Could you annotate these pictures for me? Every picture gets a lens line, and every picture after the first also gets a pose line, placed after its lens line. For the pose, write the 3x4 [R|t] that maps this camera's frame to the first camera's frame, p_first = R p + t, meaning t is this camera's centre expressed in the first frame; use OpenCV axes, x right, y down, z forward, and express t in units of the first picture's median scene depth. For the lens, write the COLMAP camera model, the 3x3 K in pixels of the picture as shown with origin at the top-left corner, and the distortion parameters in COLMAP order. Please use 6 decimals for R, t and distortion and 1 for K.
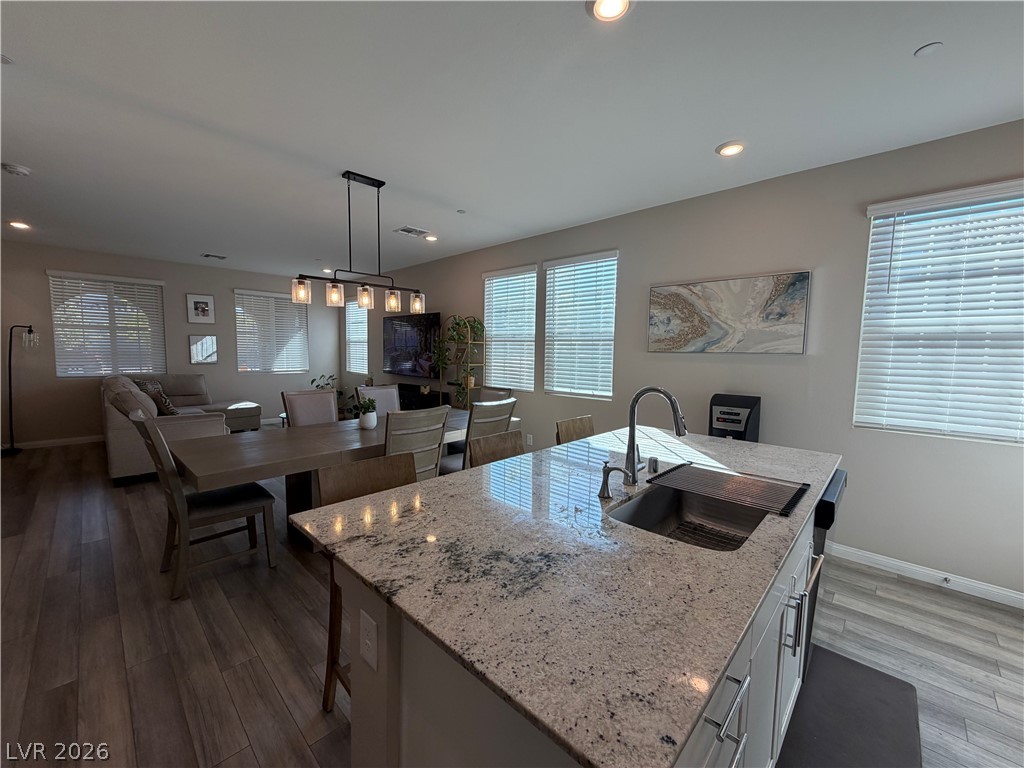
lens RADIAL K [[408.5, 0, 511.0], [0, 408.5, 386.1], [0, 0, 1]] dist [-0.001183, 0.000556]
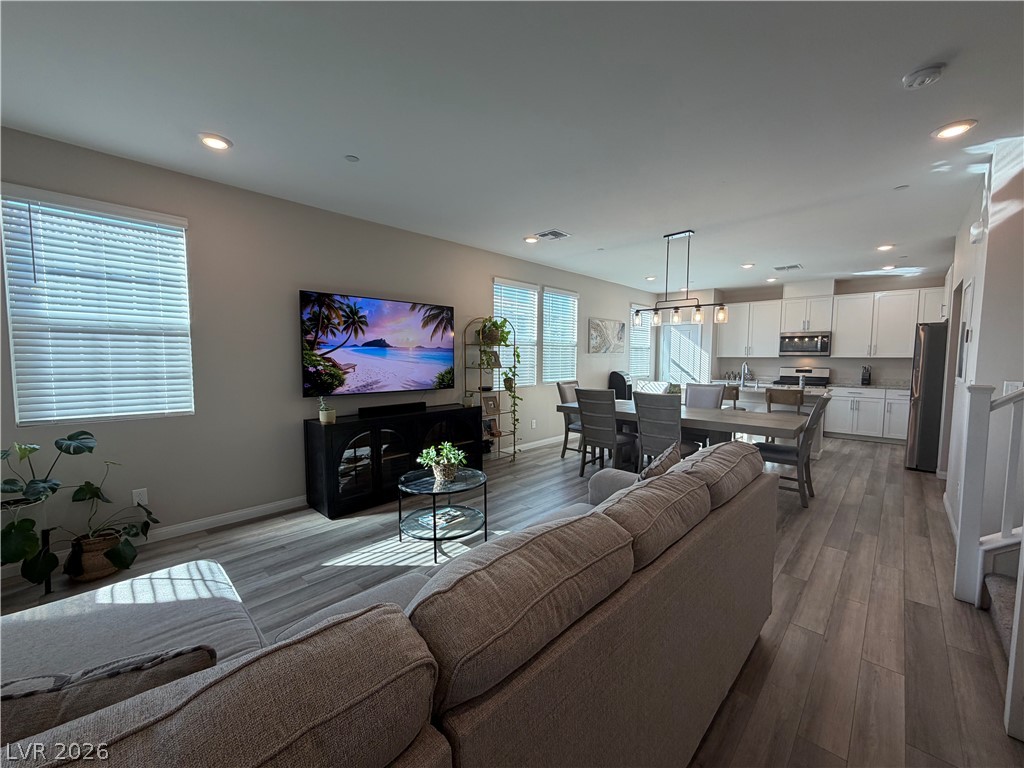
lens RADIAL K [[408.5, 0, 509.6], [0, 408.5, 385.5], [0, 0, 1]] dist [-0.001183, 0.000556]
pose [[-0.001254, -0.089111, 0.996021, -1.406138], [0.083180, 0.992561, 0.088907, -0.122020], [-0.996534, 0.082960, 0.006168, 1.248507]]
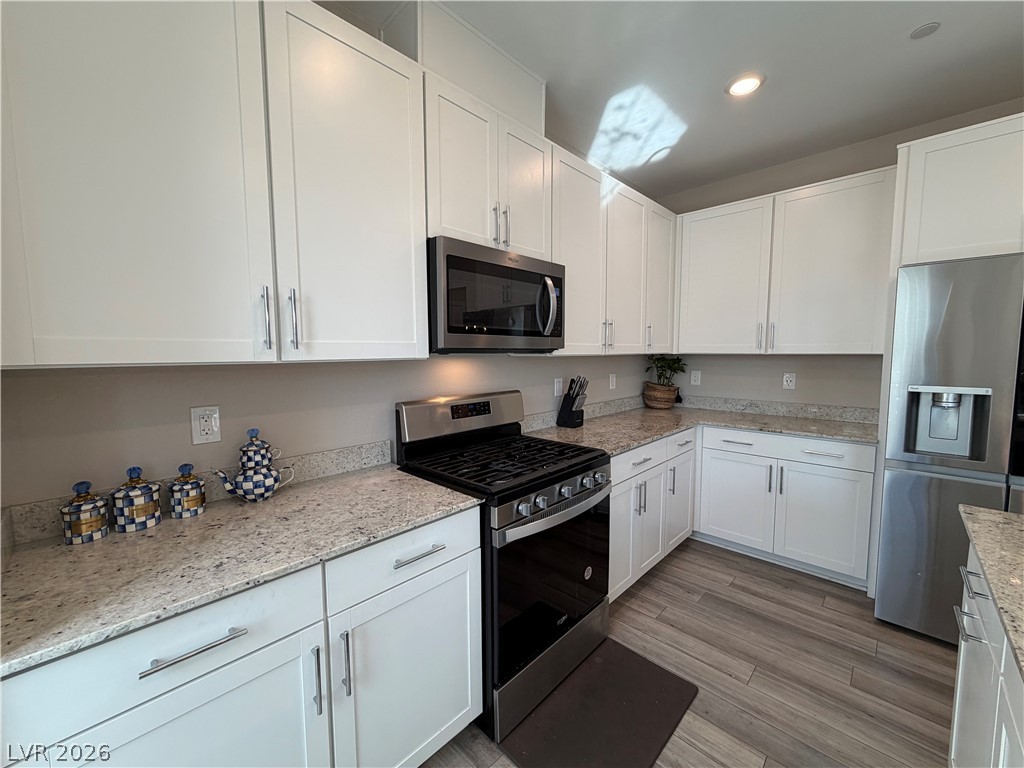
lens RADIAL K [[408.5, 0, 508.5], [0, 408.5, 387.4], [0, 0, 1]] dist [-0.001183, 0.000556]
pose [[-0.999936, -0.011269, 0.000878, 0.381211], [-0.010947, 0.984819, 0.173241, -0.022487], [-0.002817, 0.173220, -0.984879, 0.404234]]
